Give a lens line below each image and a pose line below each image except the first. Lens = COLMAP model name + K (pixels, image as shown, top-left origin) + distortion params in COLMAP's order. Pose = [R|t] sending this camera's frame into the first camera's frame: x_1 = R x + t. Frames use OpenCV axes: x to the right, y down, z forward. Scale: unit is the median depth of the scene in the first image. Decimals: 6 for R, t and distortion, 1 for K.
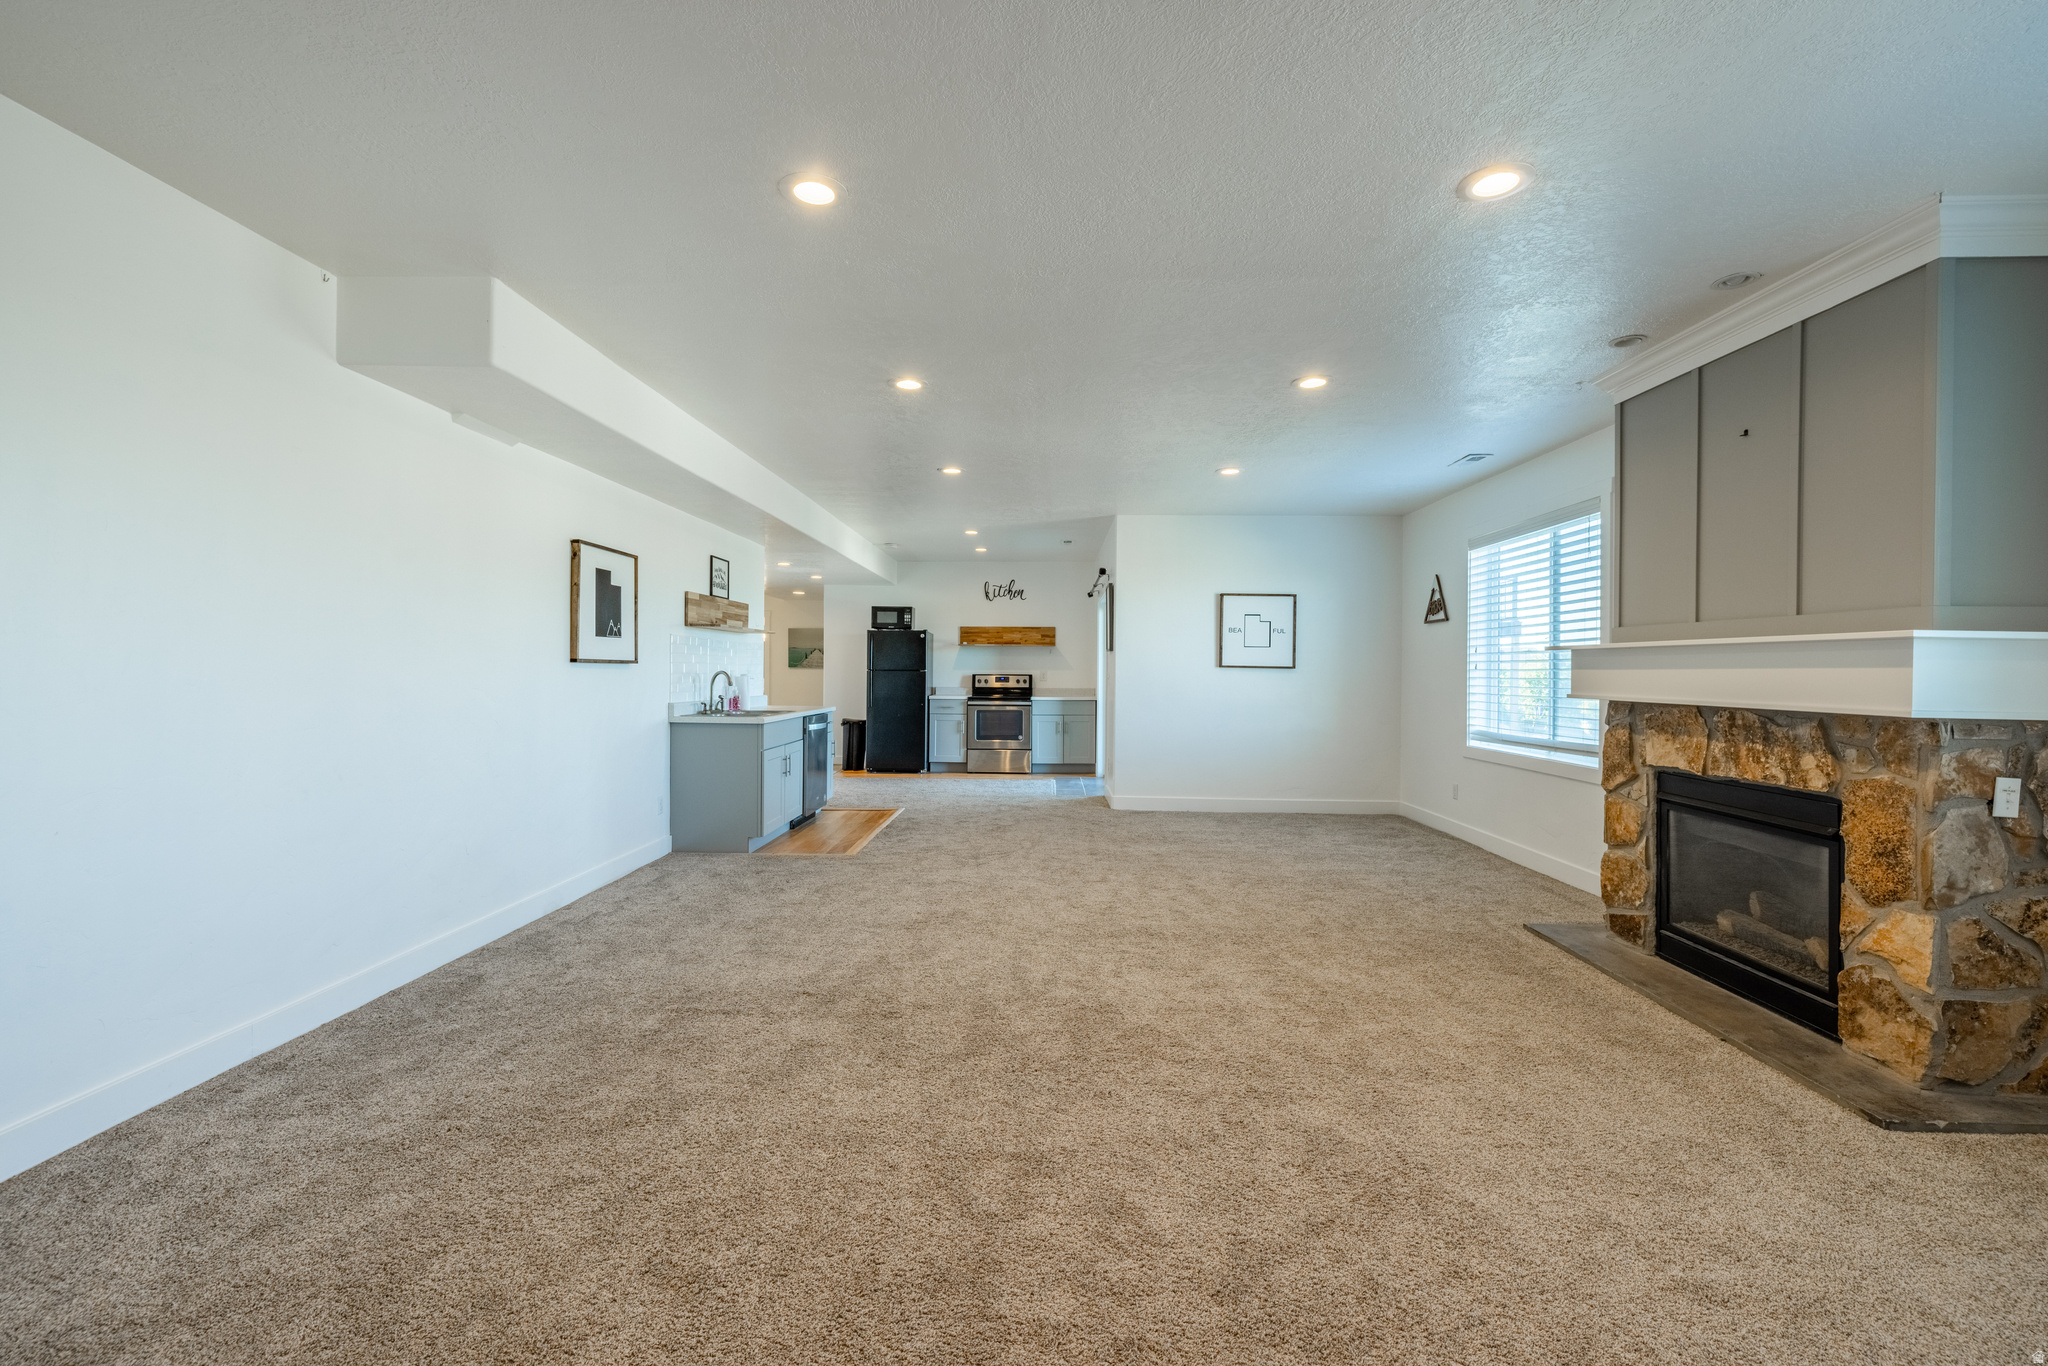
lens RADIAL K [[854.5, 0, 1022.0], [0, 854.5, 679.7], [0, 0, 1]] dist [-0.001162, 0.000664]
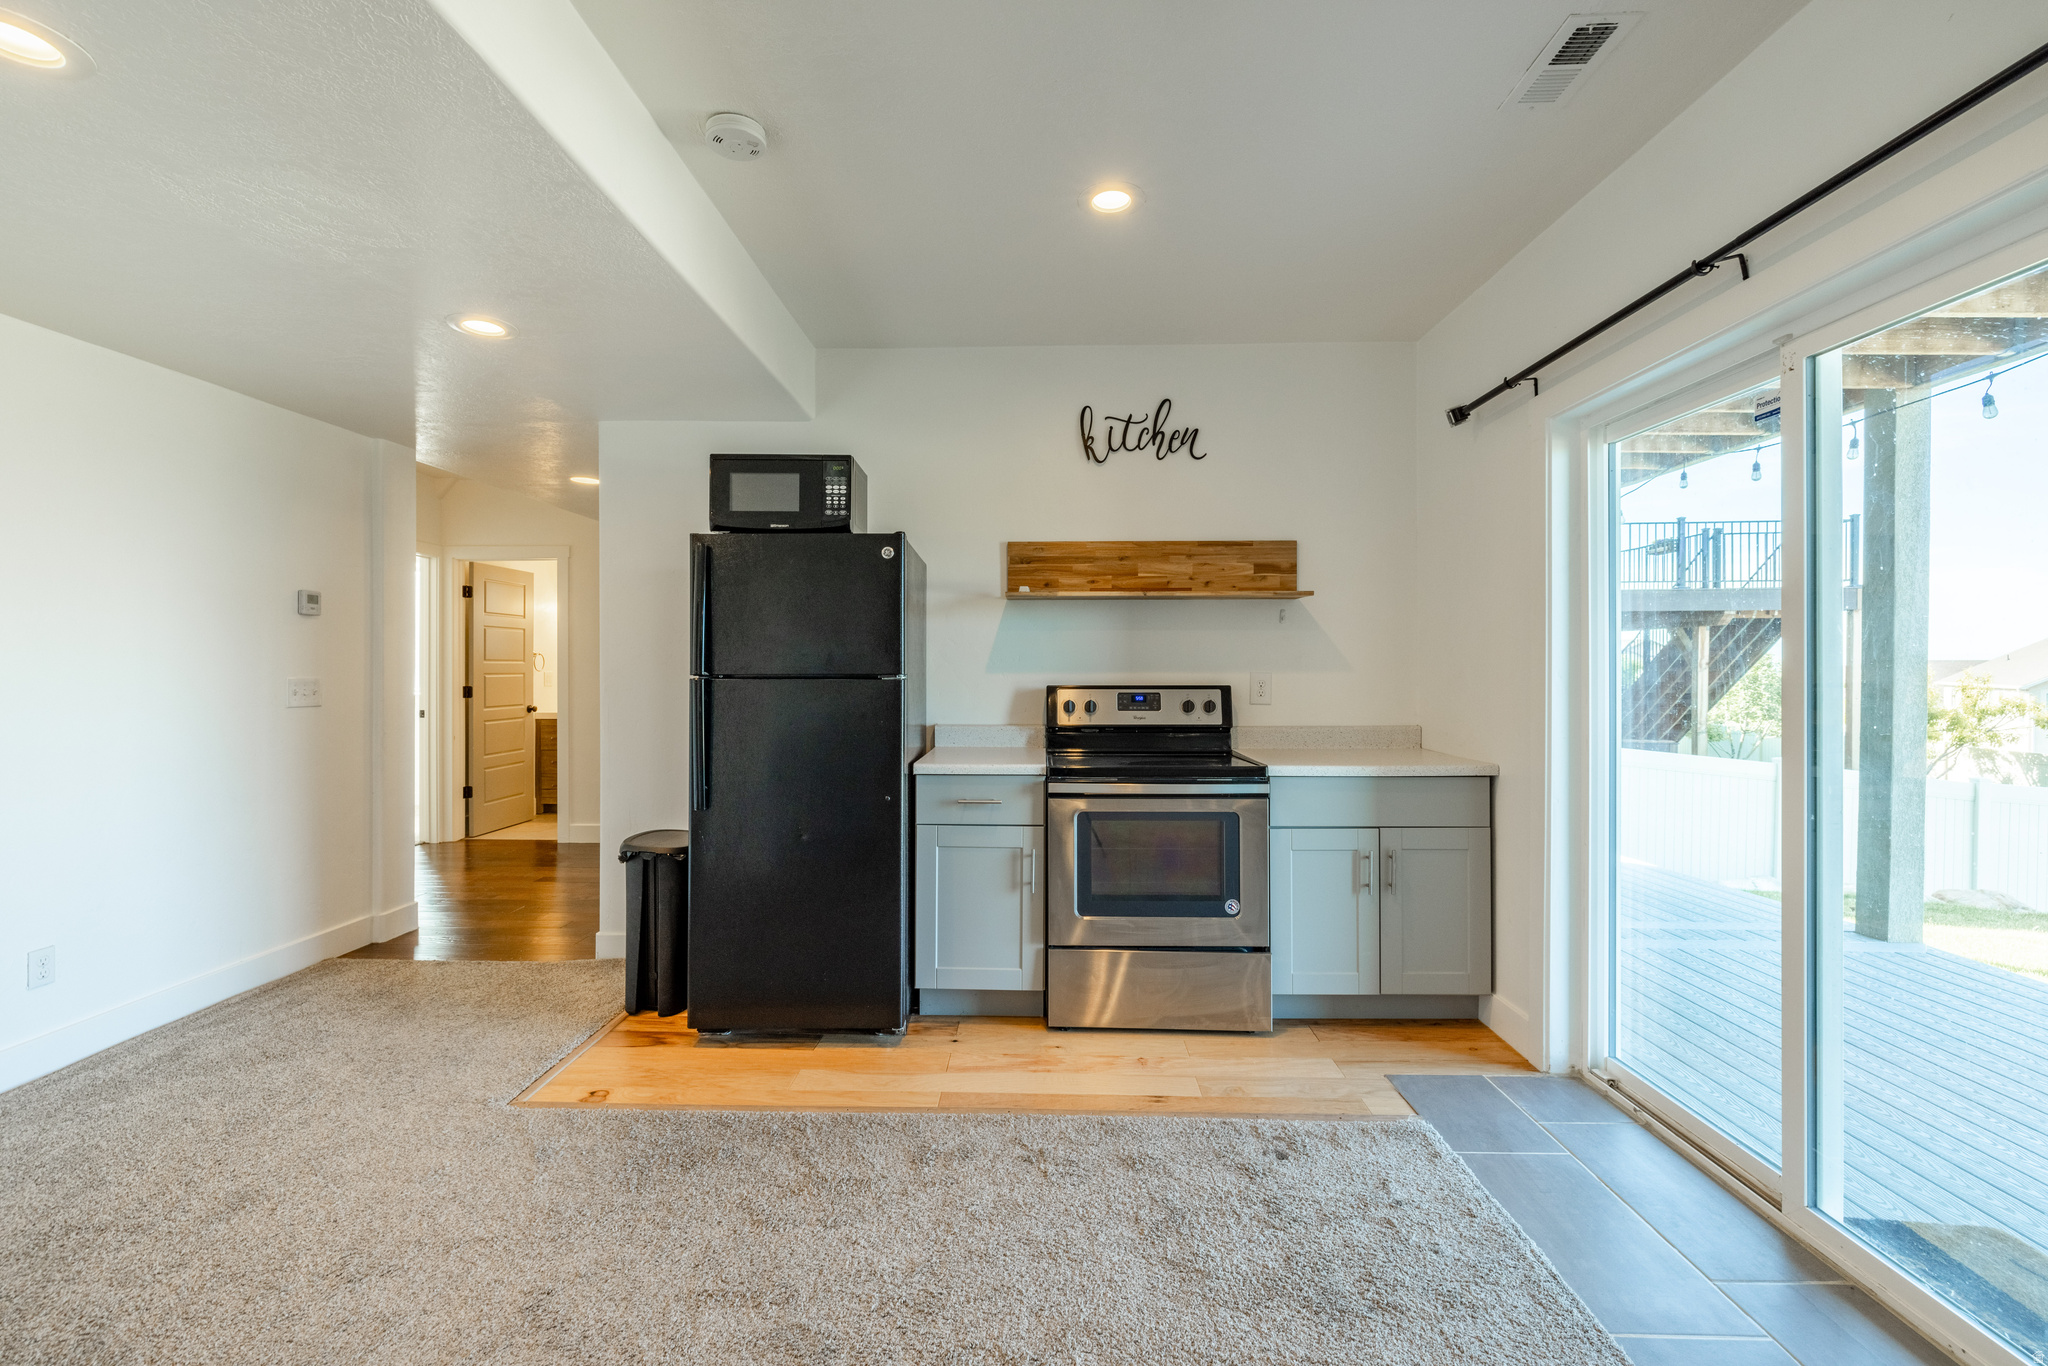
lens RADIAL K [[854.5, 0, 1027.0], [0, 854.5, 674.7], [0, 0, 1]] dist [-0.001162, 0.000664]
pose [[0.999718, -0.007036, 0.022660, -0.075953], [0.007152, 0.999962, -0.005023, -0.009418], [-0.022624, 0.005184, 0.999731, 0.703406]]
